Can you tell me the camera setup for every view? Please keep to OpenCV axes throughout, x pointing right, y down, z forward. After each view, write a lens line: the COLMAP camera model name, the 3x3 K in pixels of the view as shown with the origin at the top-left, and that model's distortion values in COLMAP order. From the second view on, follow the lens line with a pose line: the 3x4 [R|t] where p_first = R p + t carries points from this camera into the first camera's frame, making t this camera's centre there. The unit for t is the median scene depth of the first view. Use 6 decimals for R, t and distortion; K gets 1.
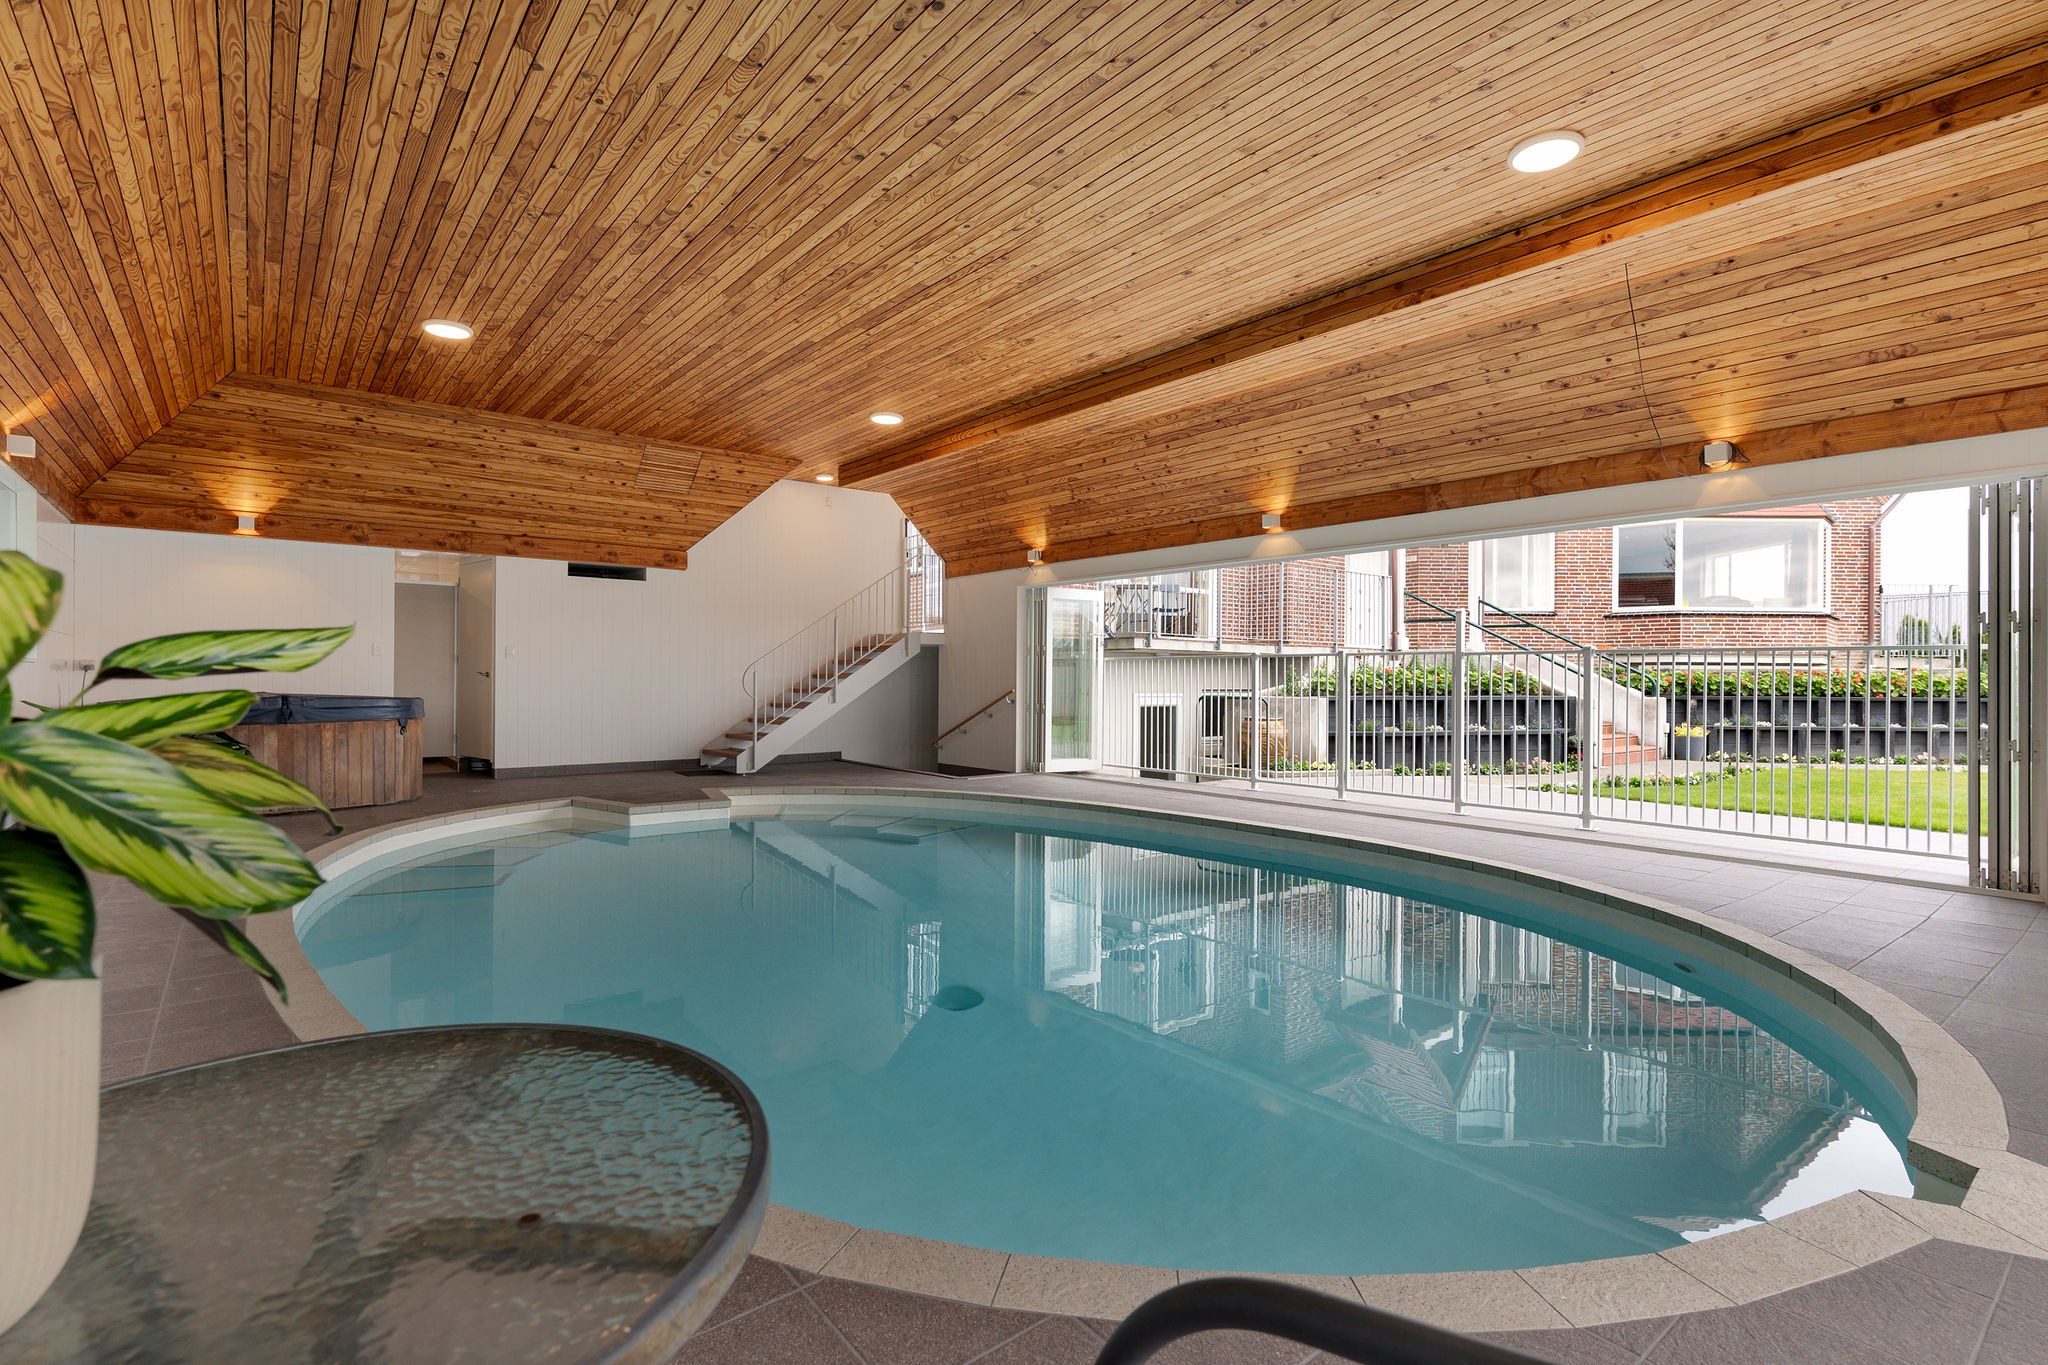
lens RADIAL K [[963.9, 0, 1016.1], [0, 963.9, 680.7], [0, 0, 1]] dist [-0.000850, 0.001387]
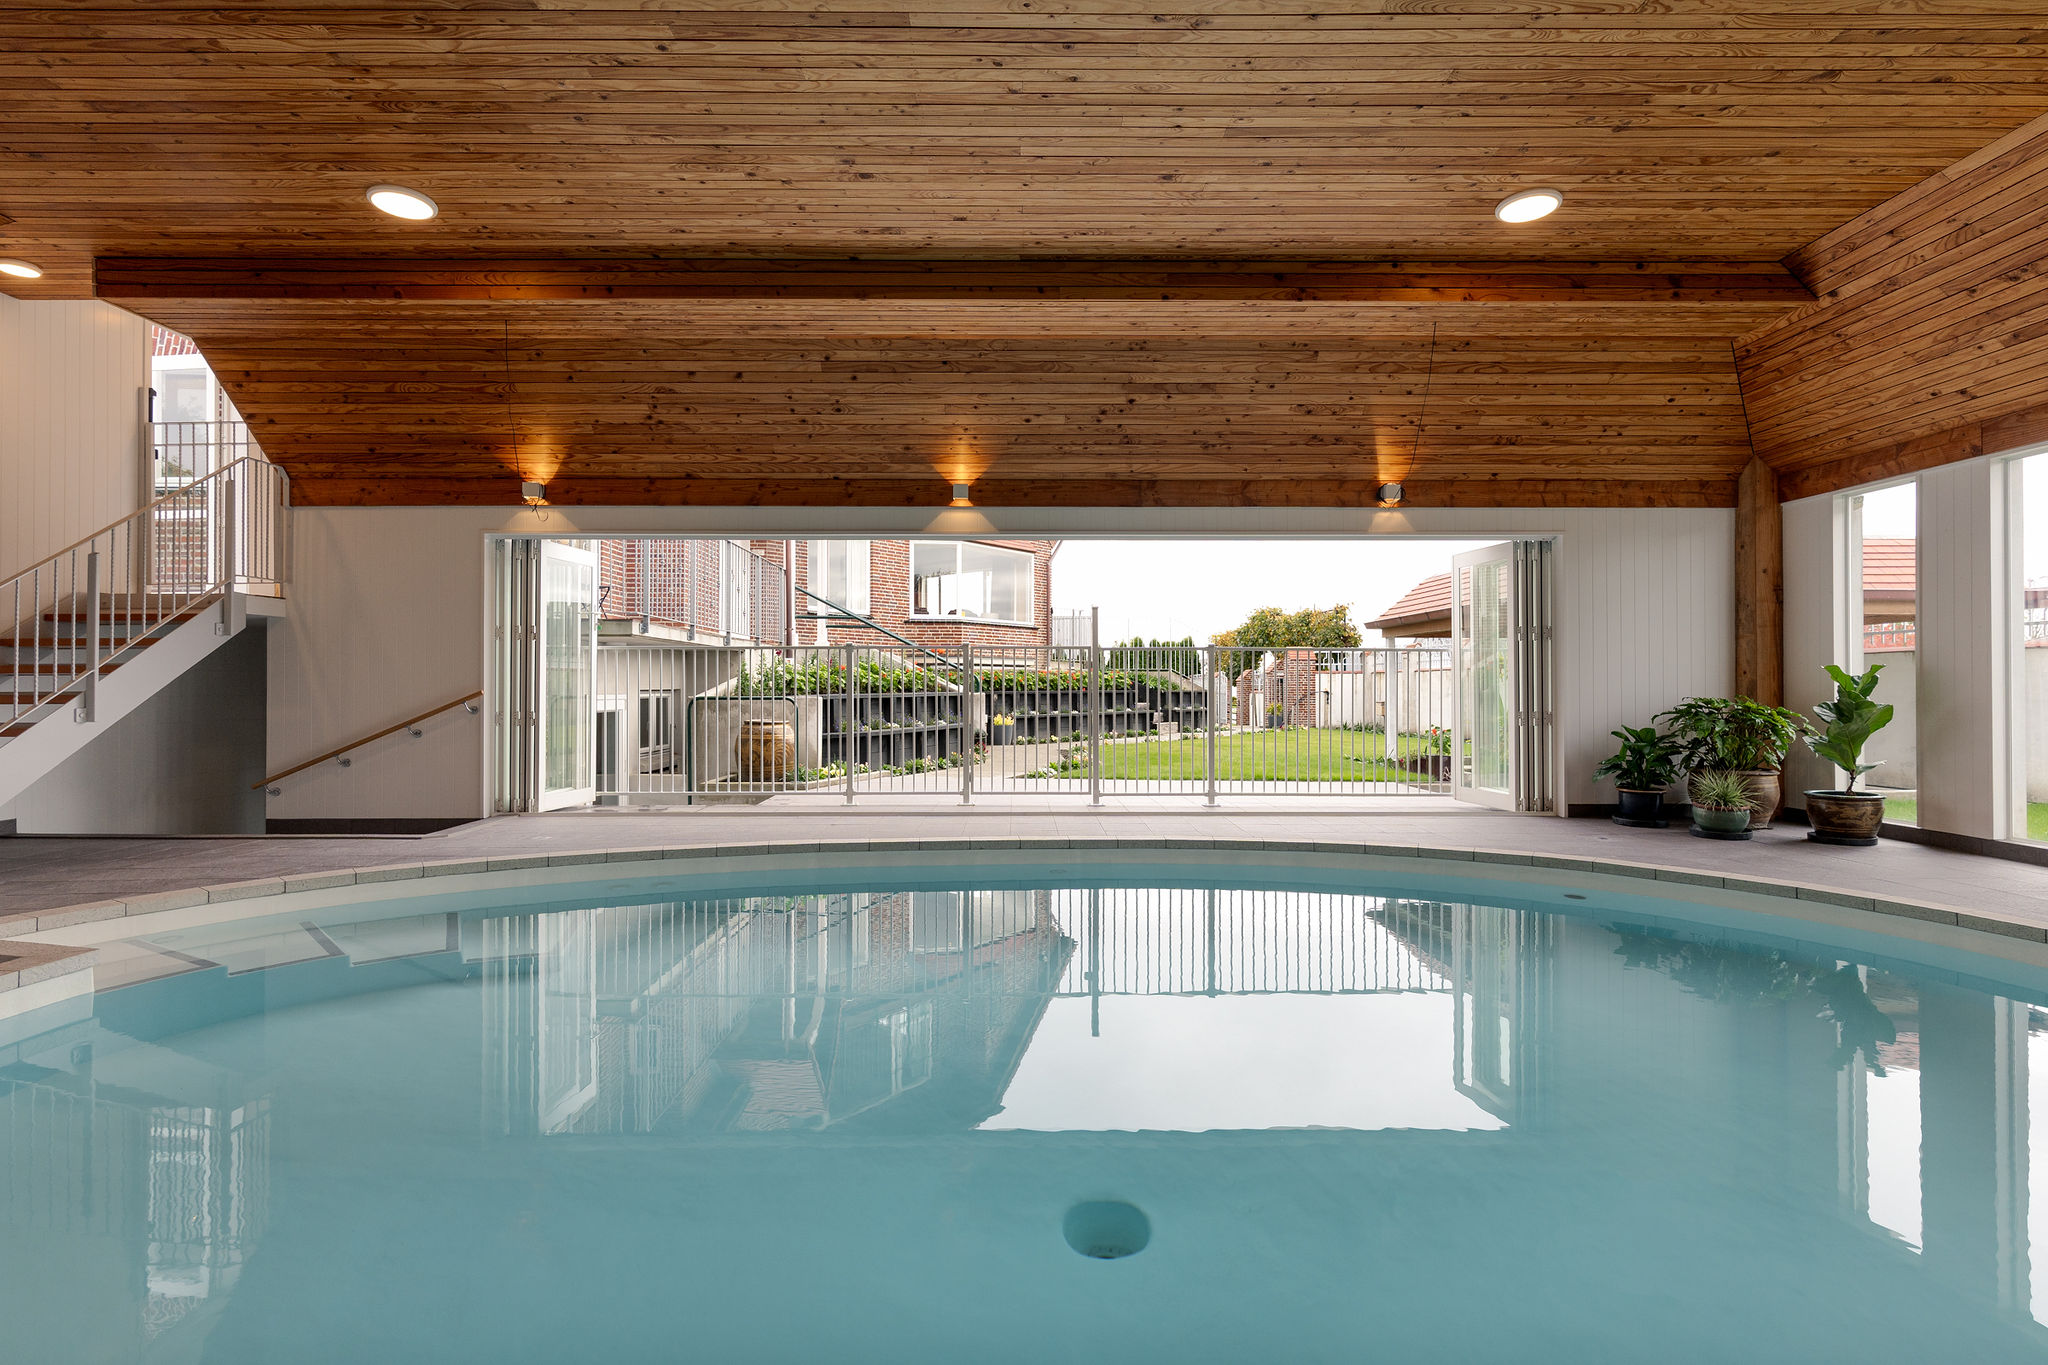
lens RADIAL K [[963.9, 0, 1019.1], [0, 963.9, 680.0], [0, 0, 1]] dist [-0.000850, 0.001387]
pose [[0.617265, -0.002710, 0.786751, -0.372595], [0.005369, 0.999985, -0.000767, 0.005382], [-0.786737, 0.004697, 0.617270, 0.399684]]
